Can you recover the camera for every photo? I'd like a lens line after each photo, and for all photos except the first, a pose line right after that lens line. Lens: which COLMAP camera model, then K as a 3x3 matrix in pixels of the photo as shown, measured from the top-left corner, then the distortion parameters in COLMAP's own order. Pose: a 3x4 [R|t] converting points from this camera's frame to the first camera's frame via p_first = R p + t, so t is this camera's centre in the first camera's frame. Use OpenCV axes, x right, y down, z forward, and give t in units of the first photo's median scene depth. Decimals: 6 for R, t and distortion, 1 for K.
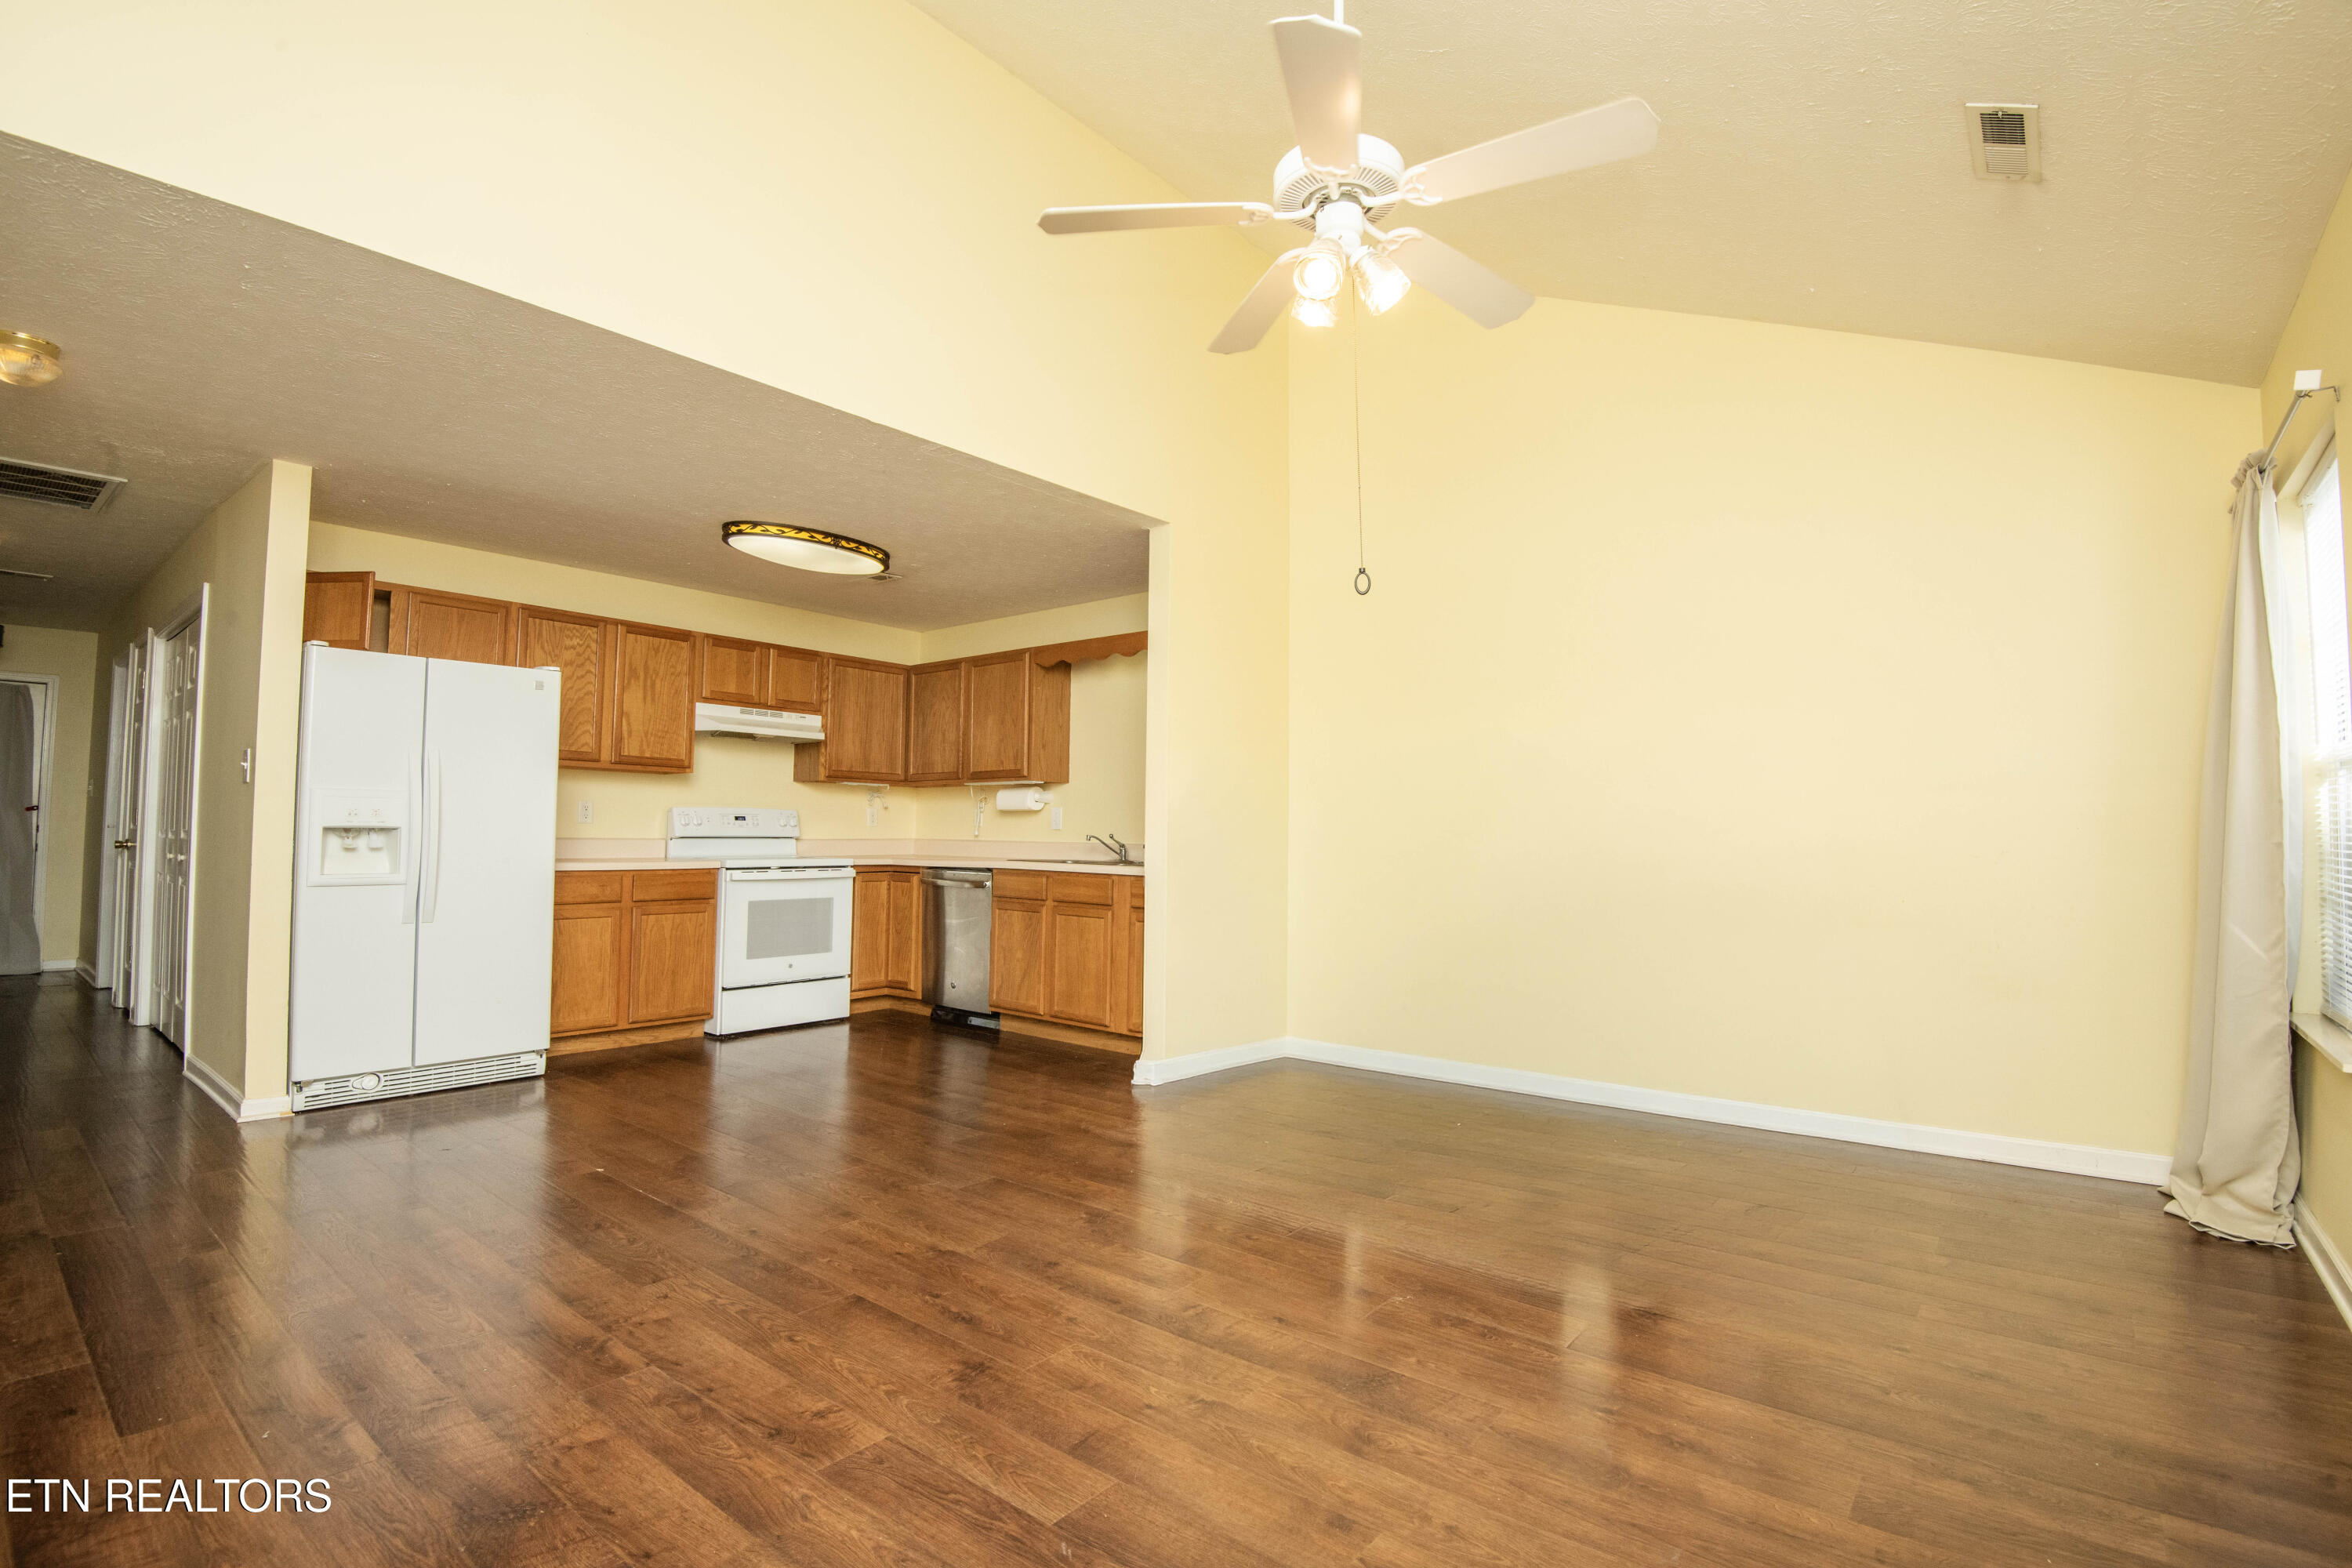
lens RADIAL K [[1086.8, 0, 1189.8], [0, 1086.8, 782.2], [0, 0, 1]] dist [-0.023130, -0.011725]
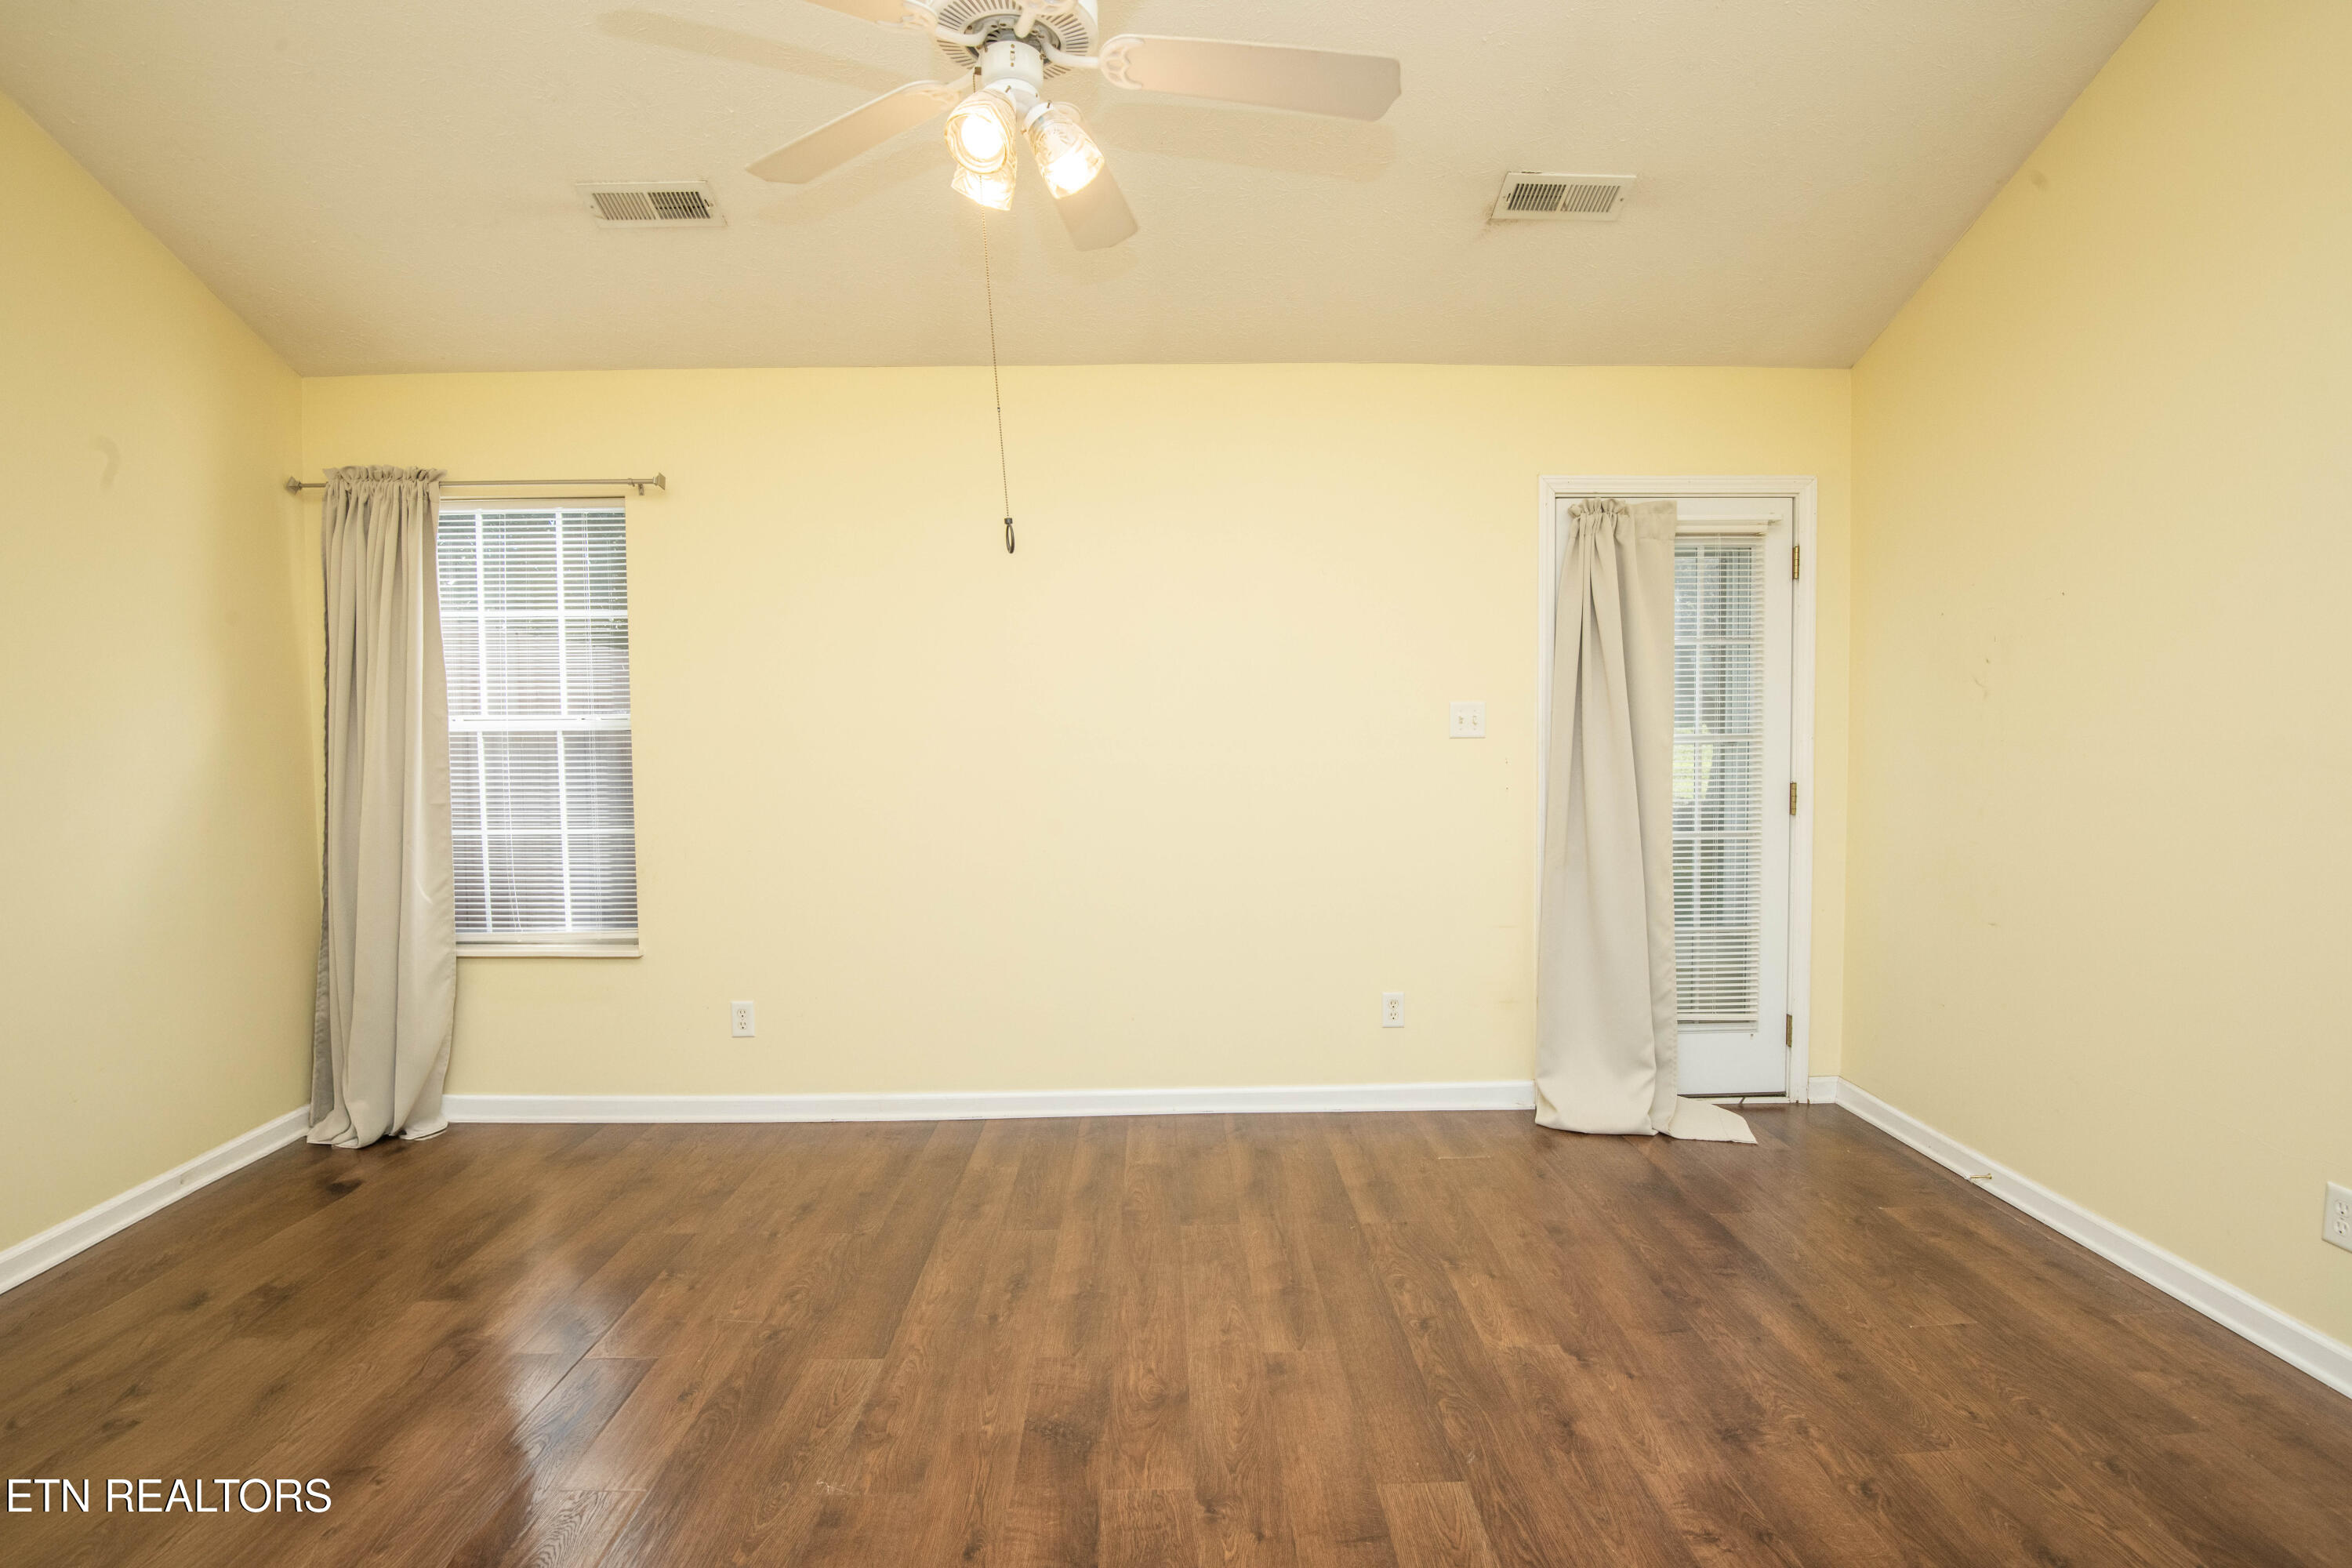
lens RADIAL K [[1086.8, 0, 1185.0], [0, 1086.8, 782.3], [0, 0, 1]] dist [-0.023130, -0.011725]
pose [[-0.647542, -0.046429, 0.760614, -0.234319], [-0.035166, 0.998899, 0.031037, -0.017892], [-0.761218, -0.006650, -0.648462, 0.604869]]
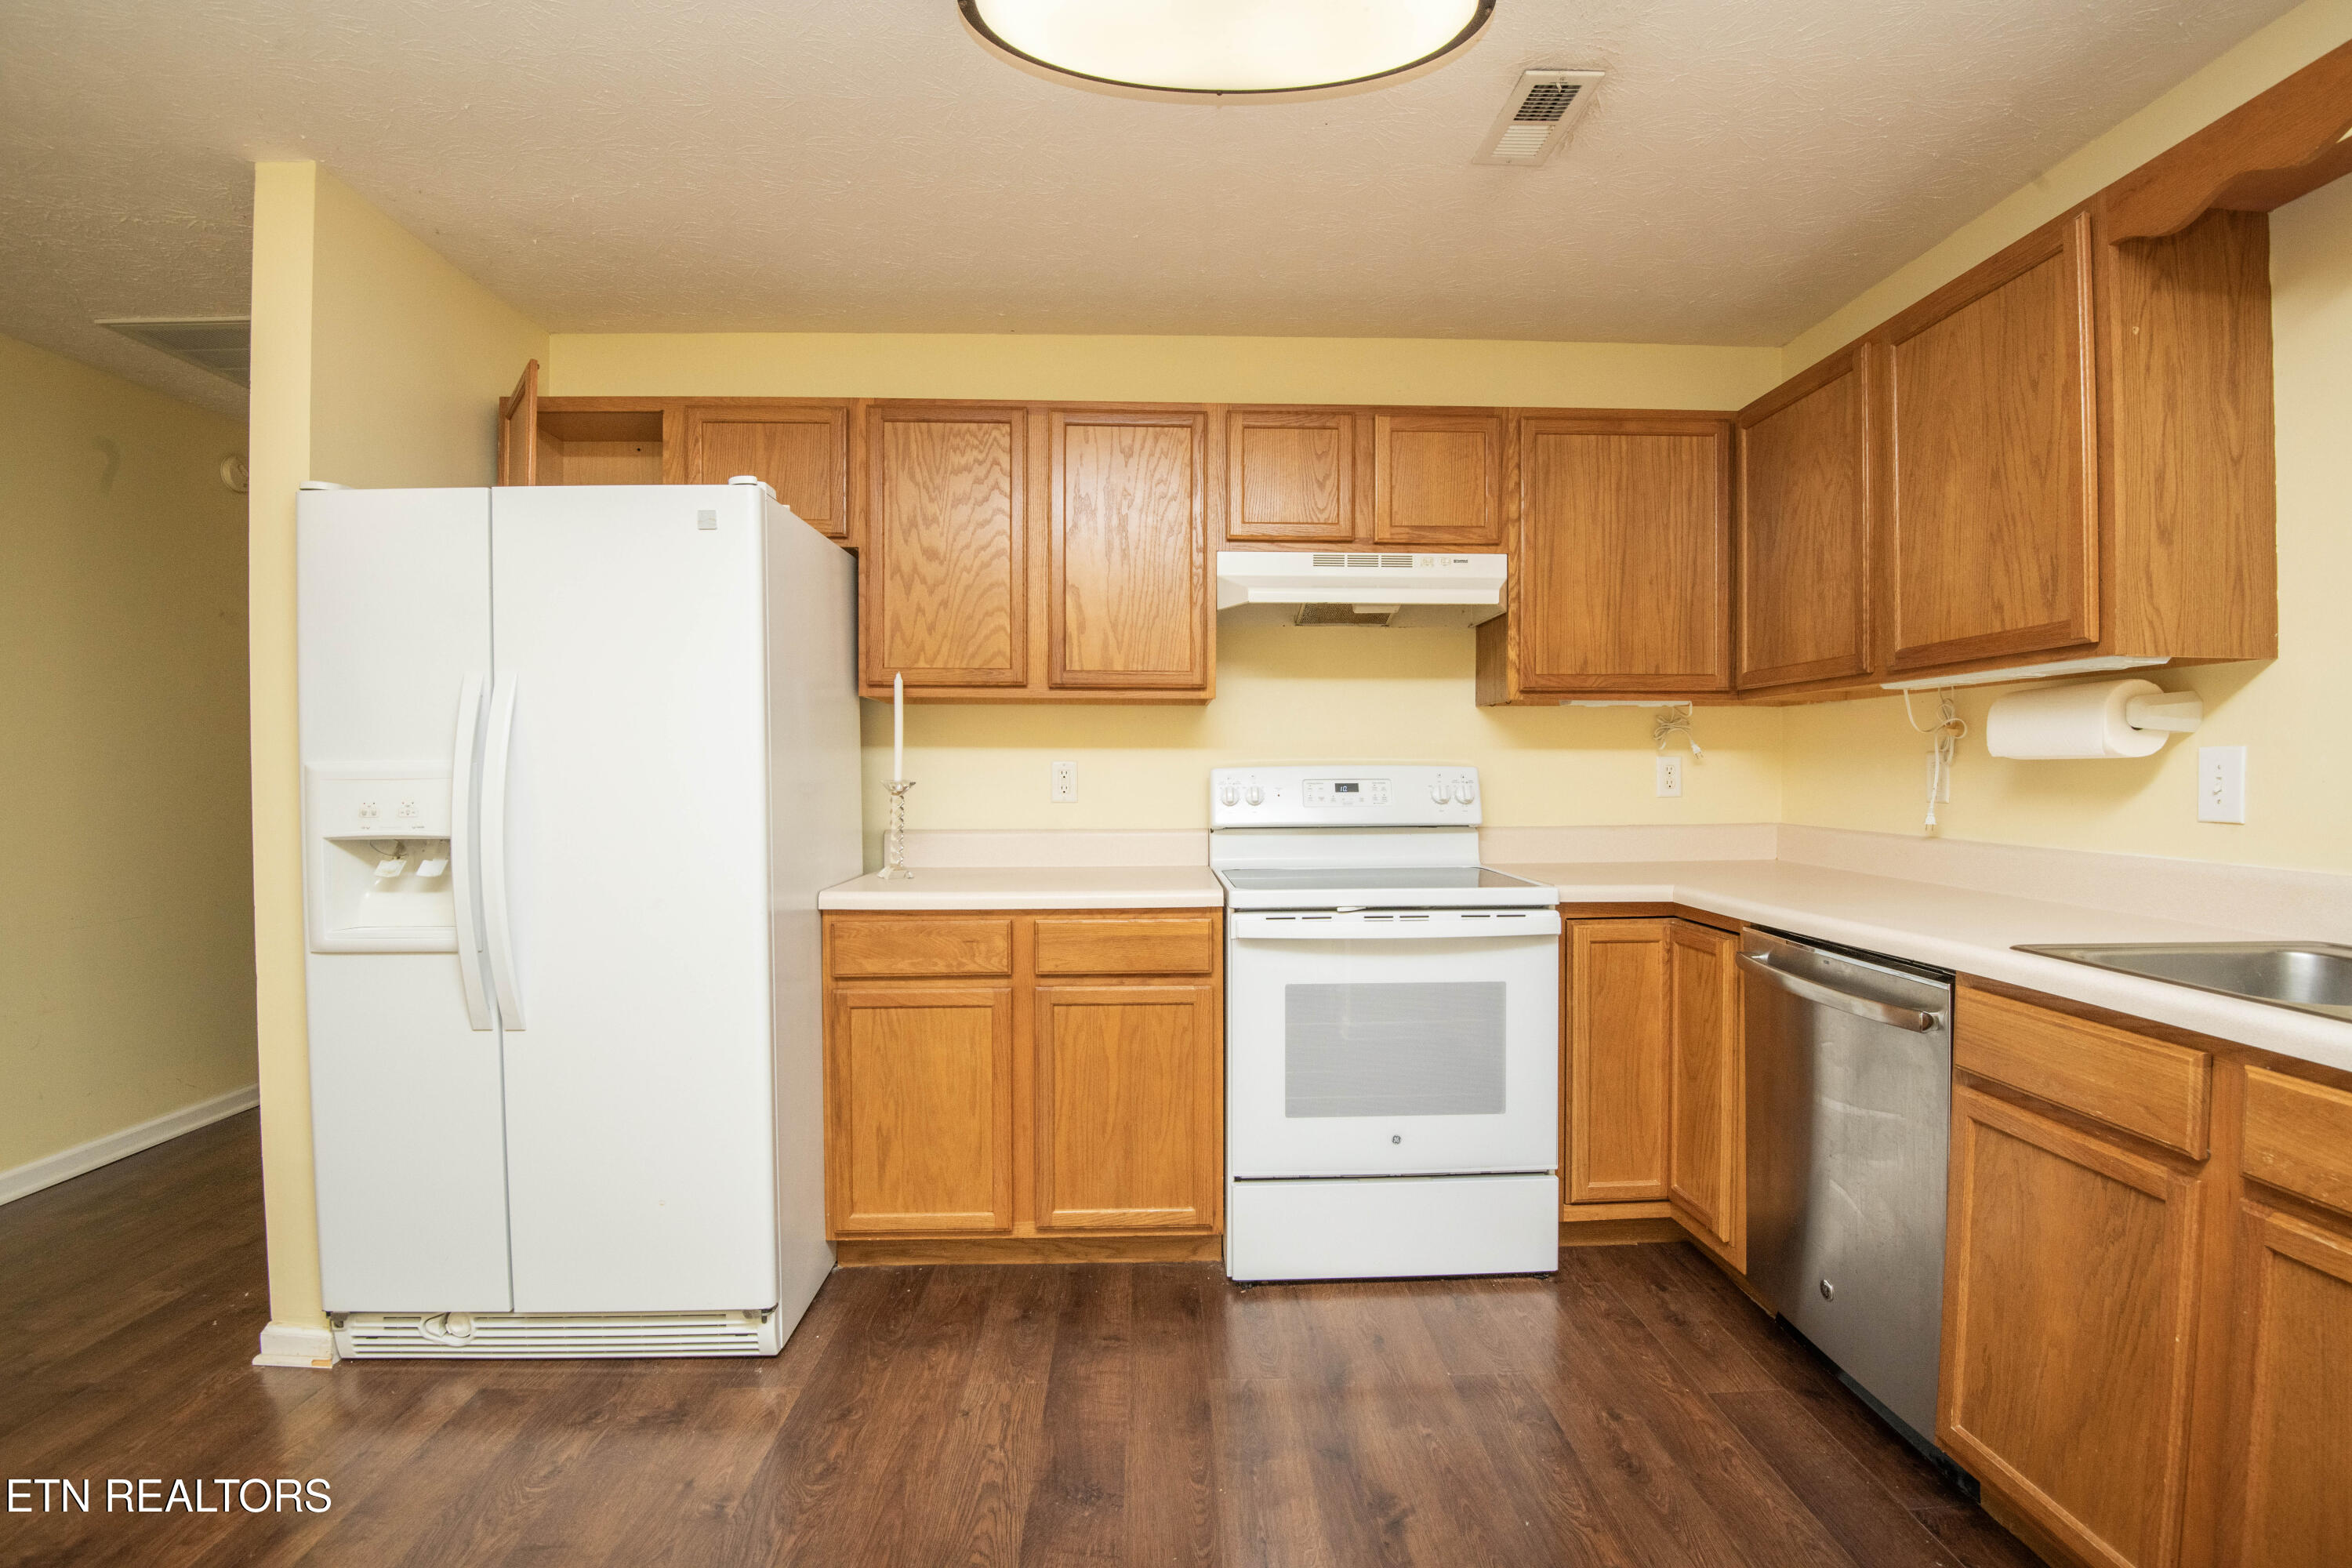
lens RADIAL K [[1086.8, 0, 1183.3], [0, 1086.8, 780.7], [0, 0, 1]] dist [-0.023130, -0.011725]
pose [[0.653062, -0.005420, -0.757285, -0.110219], [0.047575, 0.998293, 0.033882, 0.011657], [0.755809, -0.058155, 0.652205, 0.724201]]
